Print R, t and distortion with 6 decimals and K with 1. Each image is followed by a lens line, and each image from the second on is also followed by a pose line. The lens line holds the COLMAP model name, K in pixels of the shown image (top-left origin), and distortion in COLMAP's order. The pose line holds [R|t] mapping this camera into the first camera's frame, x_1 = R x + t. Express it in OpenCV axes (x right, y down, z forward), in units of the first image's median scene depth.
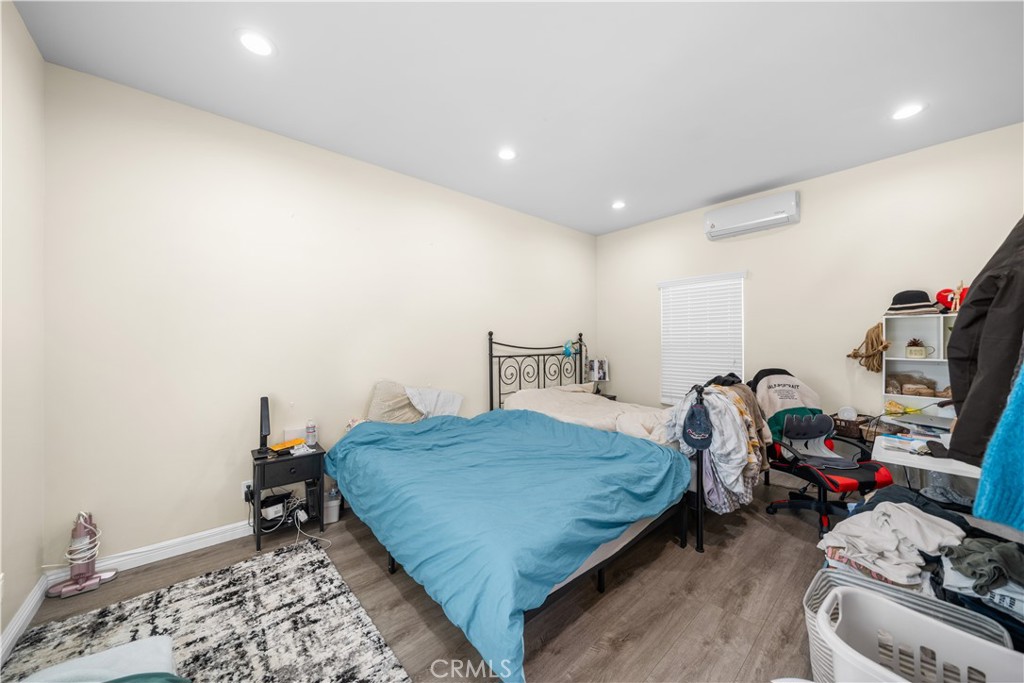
lens RADIAL K [[356.9, 0, 511.3], [0, 356.9, 344.8], [0, 0, 1]] dist [-0.000478, -0.000017]
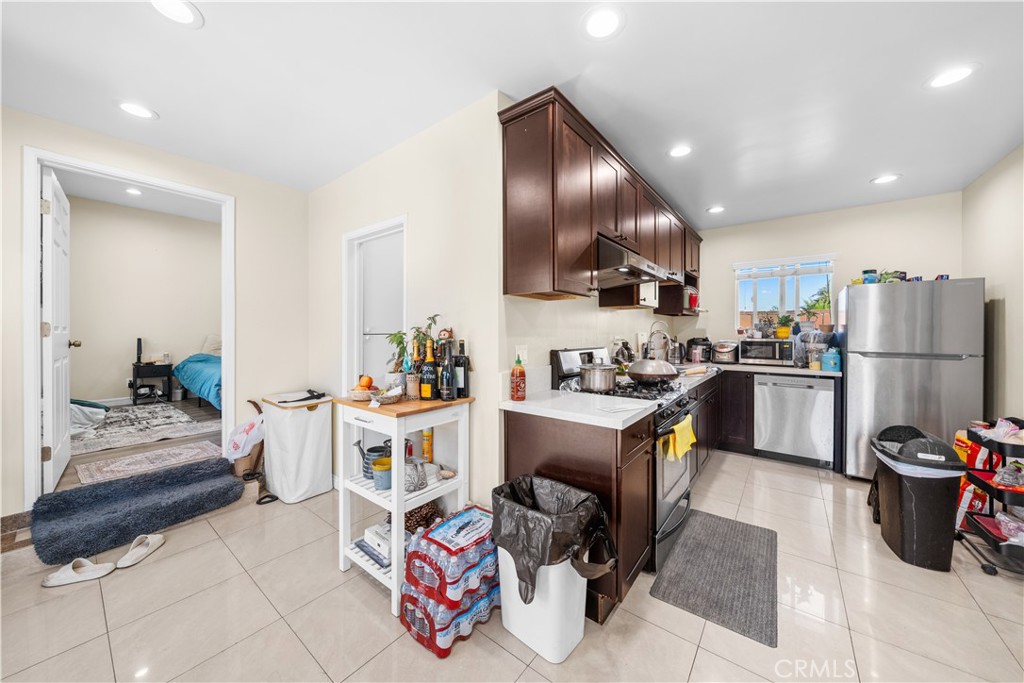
lens RADIAL K [[356.9, 0, 512.0], [0, 356.9, 334.6], [0, 0, 1]] dist [-0.000478, -0.000017]
pose [[0.980586, 0.004254, 0.196044, 1.062173], [-0.004626, 0.999988, 0.001444, 0.110804], [-0.196035, -0.002323, 0.980594, -1.510641]]
